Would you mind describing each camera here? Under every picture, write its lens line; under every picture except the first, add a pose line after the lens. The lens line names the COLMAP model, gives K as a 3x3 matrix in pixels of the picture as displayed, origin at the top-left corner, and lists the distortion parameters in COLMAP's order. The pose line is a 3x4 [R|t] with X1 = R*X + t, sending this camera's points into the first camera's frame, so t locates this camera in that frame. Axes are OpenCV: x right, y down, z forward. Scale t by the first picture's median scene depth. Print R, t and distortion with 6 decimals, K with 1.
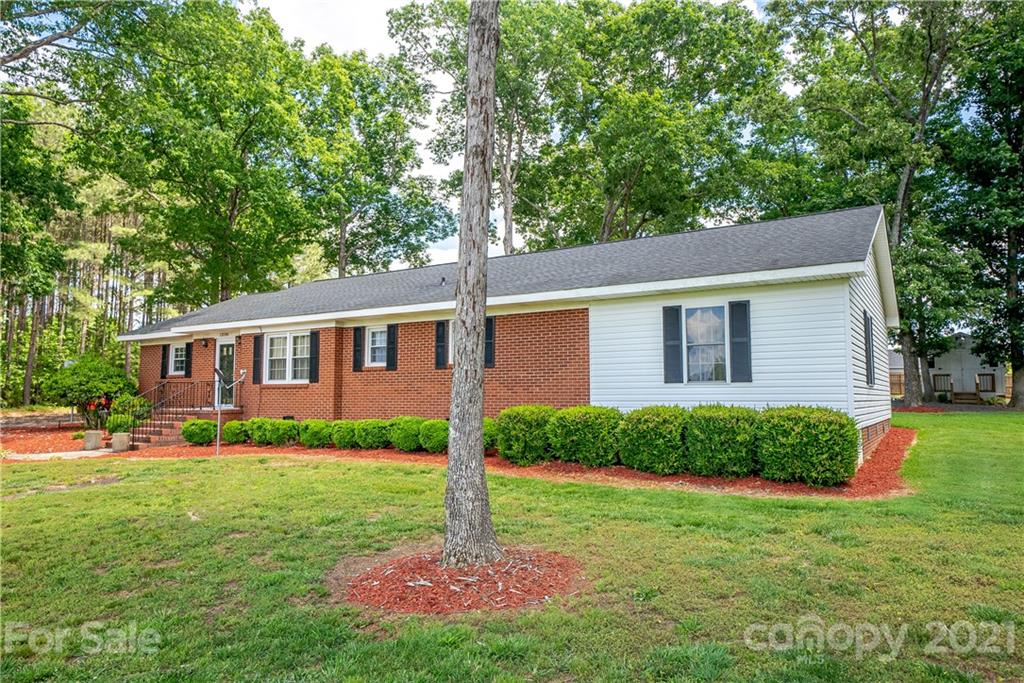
lens RADIAL K [[688.8, 0, 512.0], [0, 688.8, 341.5], [0, 0, 1]] dist [-0.000806, -0.000343]
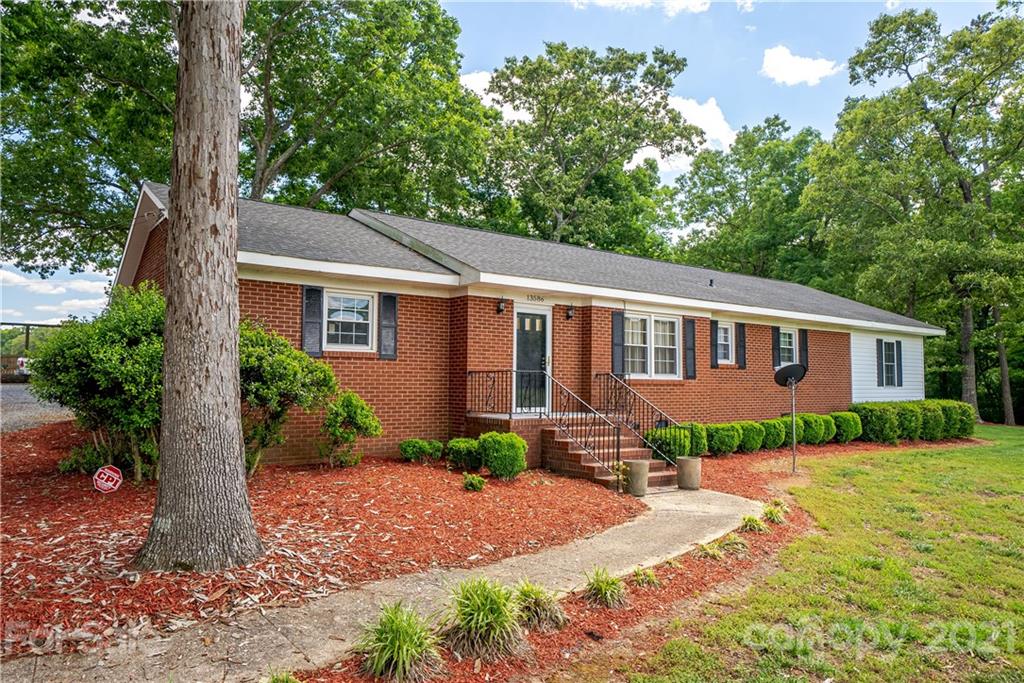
lens RADIAL K [[688.8, 0, 512.0], [0, 688.8, 341.5], [0, 0, 1]] dist [-0.000806, -0.000343]
pose [[0.357502, 0.066445, 0.931546, -1.123779], [-0.080771, 0.995928, -0.040040, 0.063114], [-0.930413, -0.060927, 0.361413, 0.867496]]
